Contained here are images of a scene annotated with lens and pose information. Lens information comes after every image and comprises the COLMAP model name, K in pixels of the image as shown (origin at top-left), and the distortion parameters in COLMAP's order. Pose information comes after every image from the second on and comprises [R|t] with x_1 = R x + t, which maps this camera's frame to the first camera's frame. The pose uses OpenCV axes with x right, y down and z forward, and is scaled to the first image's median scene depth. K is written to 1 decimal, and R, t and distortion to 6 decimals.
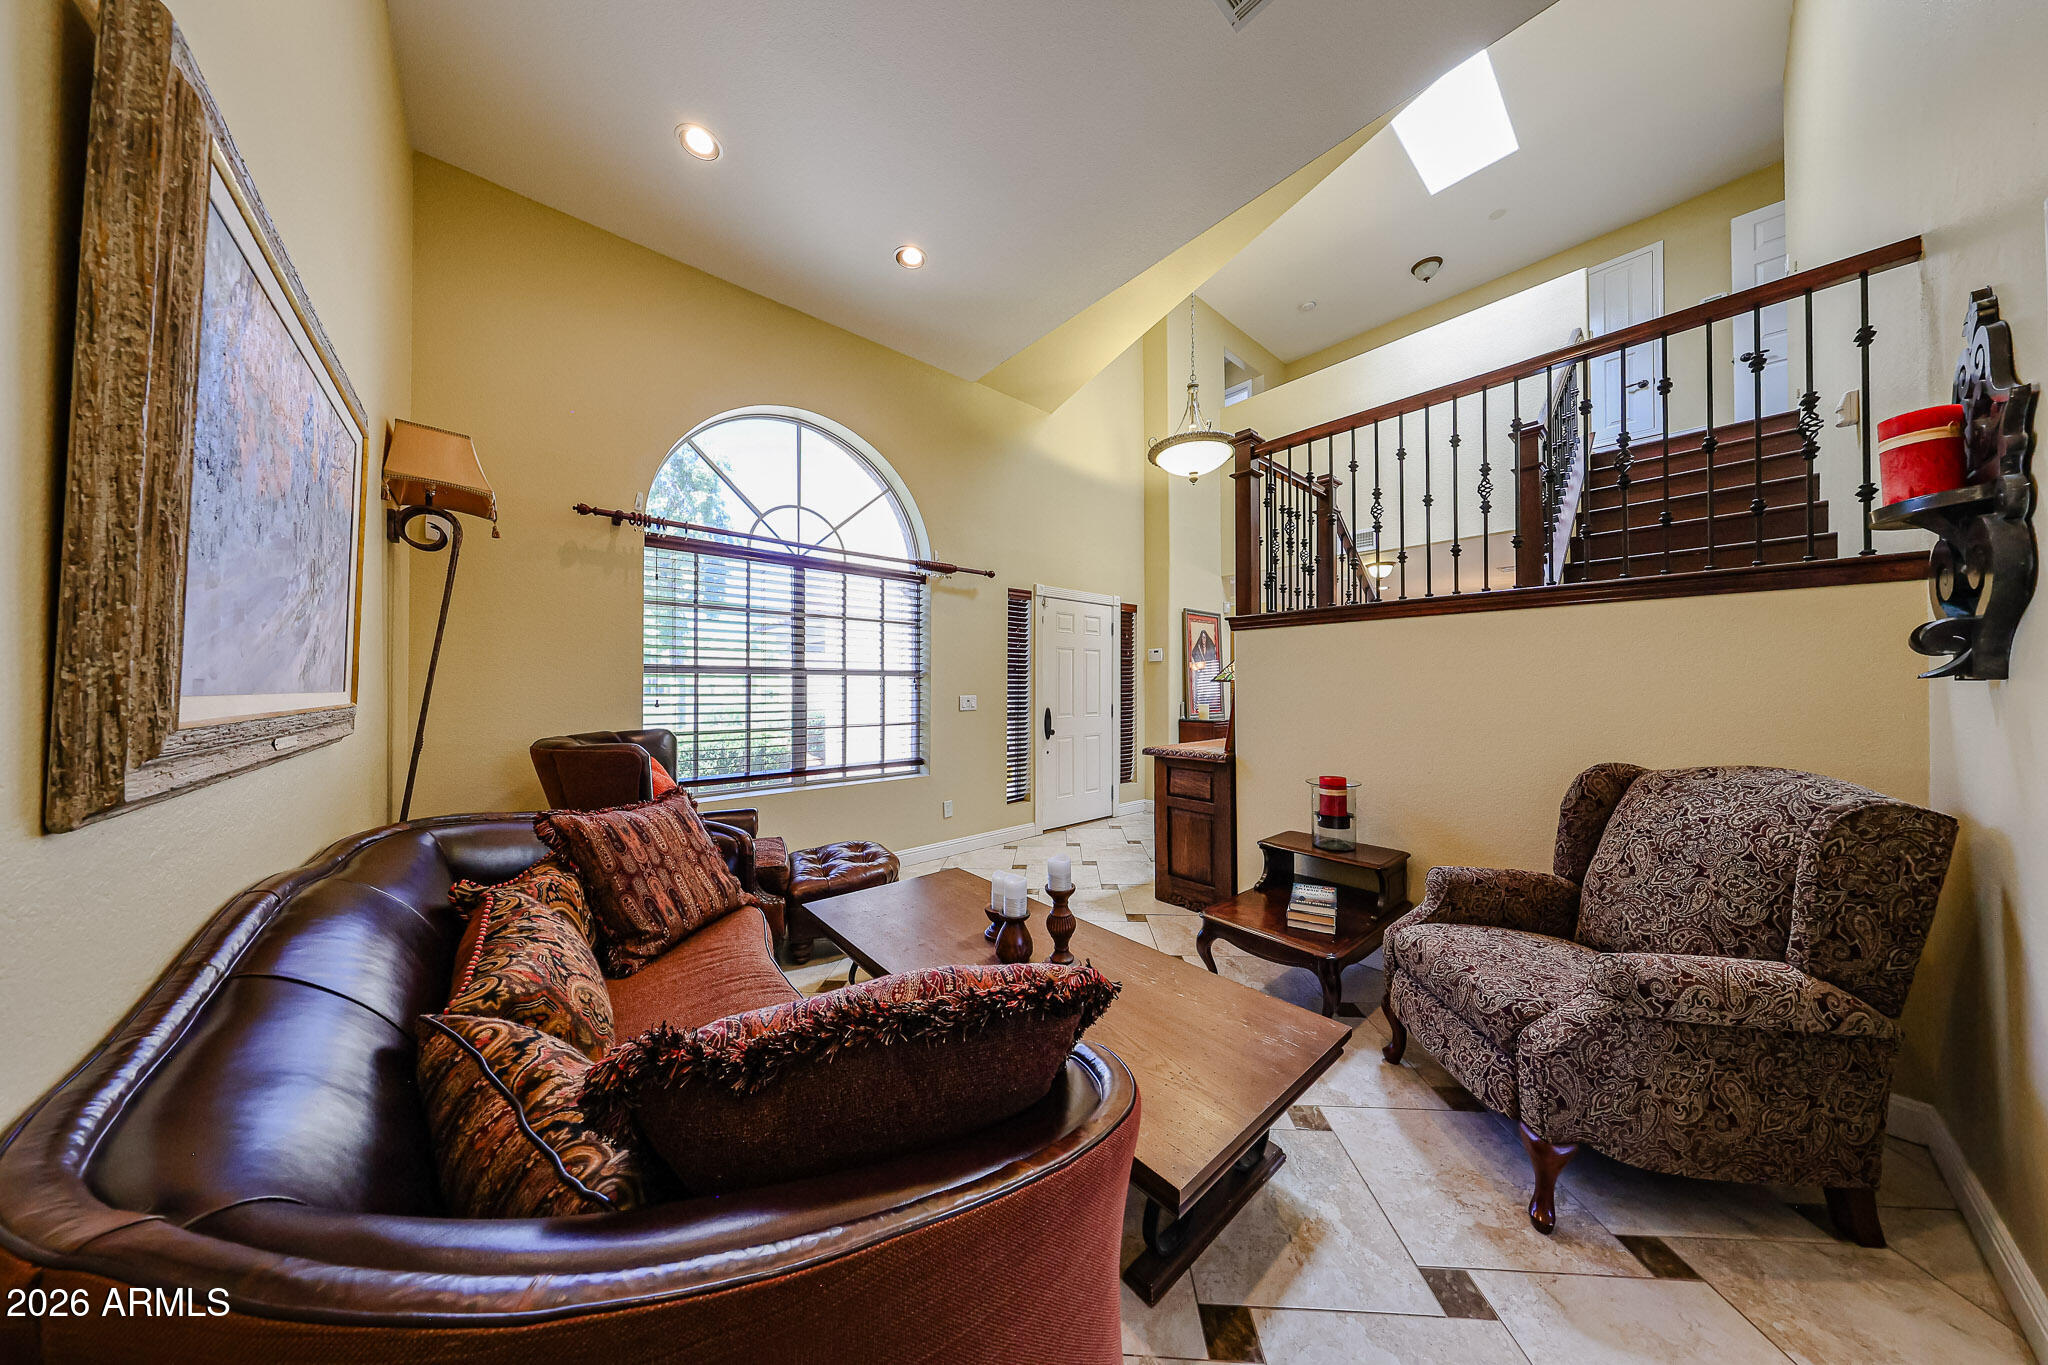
lens RADIAL K [[591.1, 0, 1032.9], [0, 591.1, 683.0], [0, 0, 1]] dist [0.000449, 0.000012]
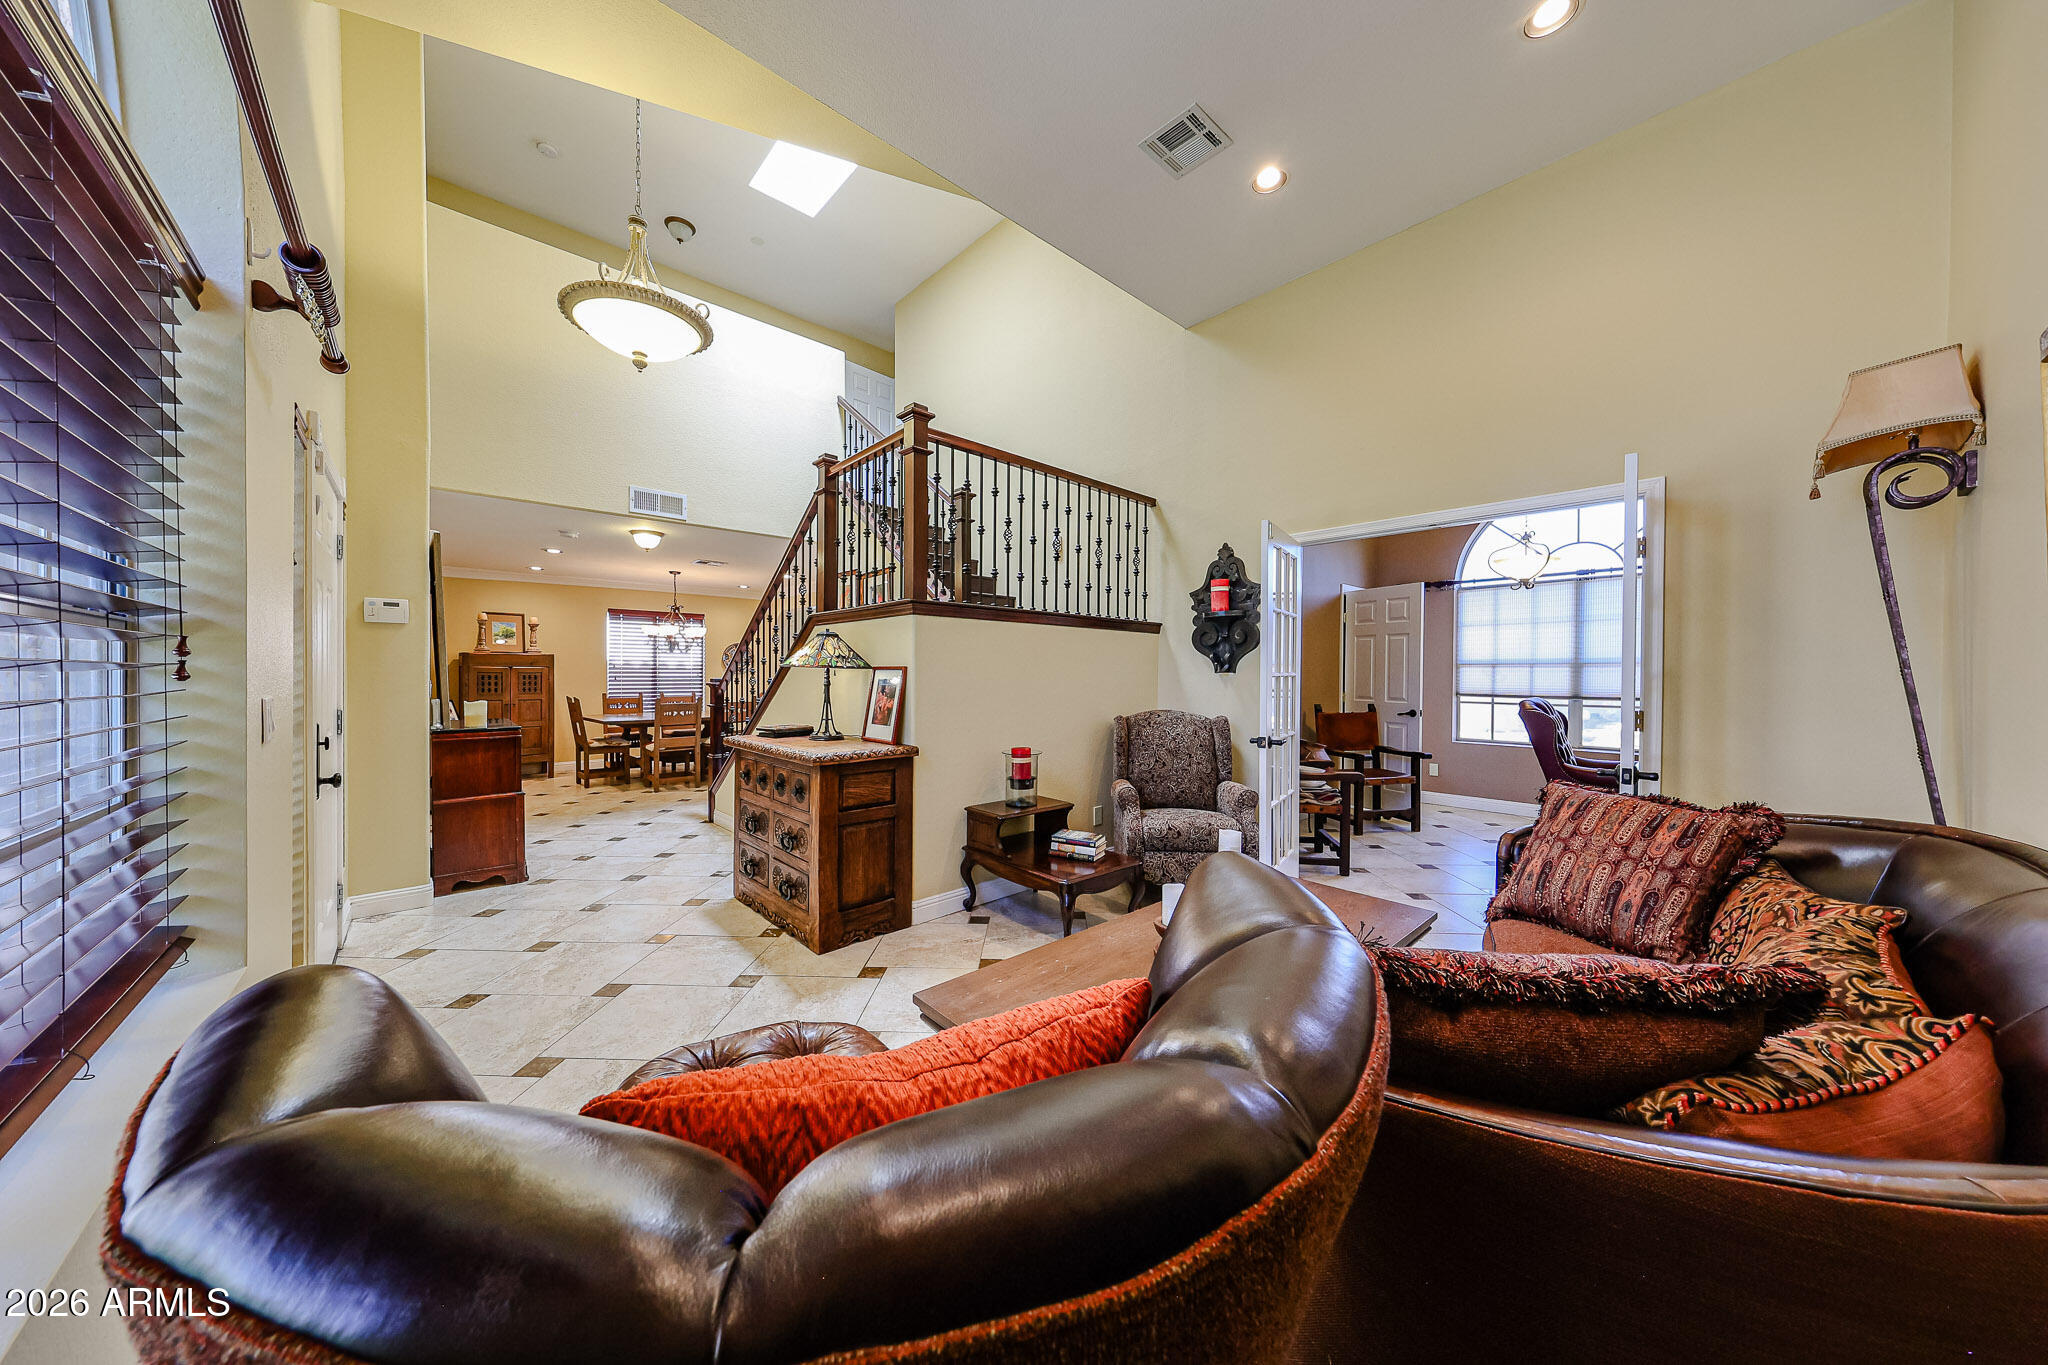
lens RADIAL K [[647.9, 0, 1029.6], [0, 647.9, 678.1], [0, 0, 1]] dist [-0.000850, 0.000212]
pose [[-0.012465, -0.005835, 0.999905, -0.765238], [-0.009879, 0.999935, 0.005712, 0.005782], [-0.999874, -0.009807, -0.012522, 0.917681]]
